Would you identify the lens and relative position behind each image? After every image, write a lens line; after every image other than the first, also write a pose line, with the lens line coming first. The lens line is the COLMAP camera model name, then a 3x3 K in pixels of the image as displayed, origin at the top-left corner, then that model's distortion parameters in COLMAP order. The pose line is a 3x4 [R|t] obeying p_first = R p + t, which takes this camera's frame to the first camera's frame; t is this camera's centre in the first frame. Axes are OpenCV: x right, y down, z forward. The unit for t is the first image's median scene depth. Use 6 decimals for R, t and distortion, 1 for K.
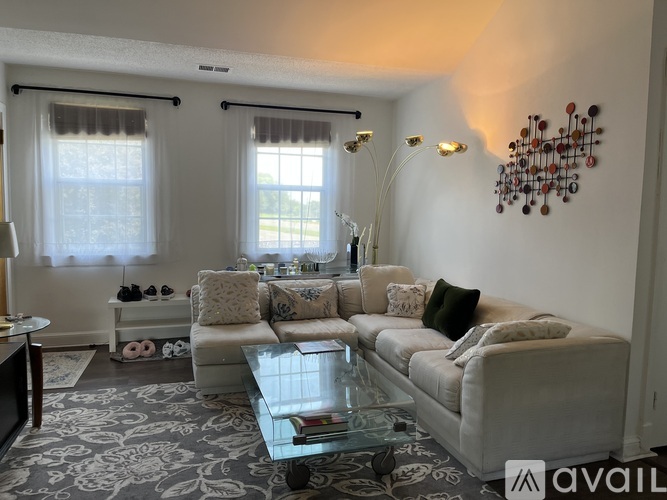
lens RADIAL K [[505.7, 0, 334.2], [0, 505.7, 249.1], [0, 0, 1]] dist [0.005064, -0.001882]
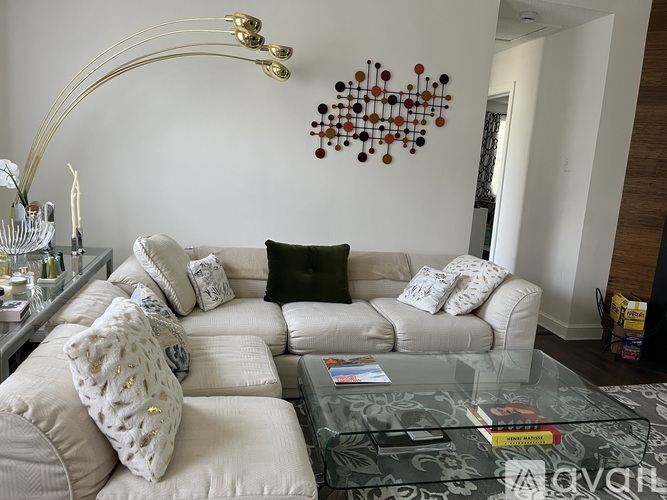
lens RADIAL K [[505.7, 0, 332.2], [0, 505.7, 251.8], [0, 0, 1]] dist [0.005064, -0.001882]
pose [[0.078462, -0.170972, 0.982147, -0.665614], [0.017466, 0.985269, 0.170120, -0.067742], [-0.996764, 0.003806, 0.080293, 1.023517]]
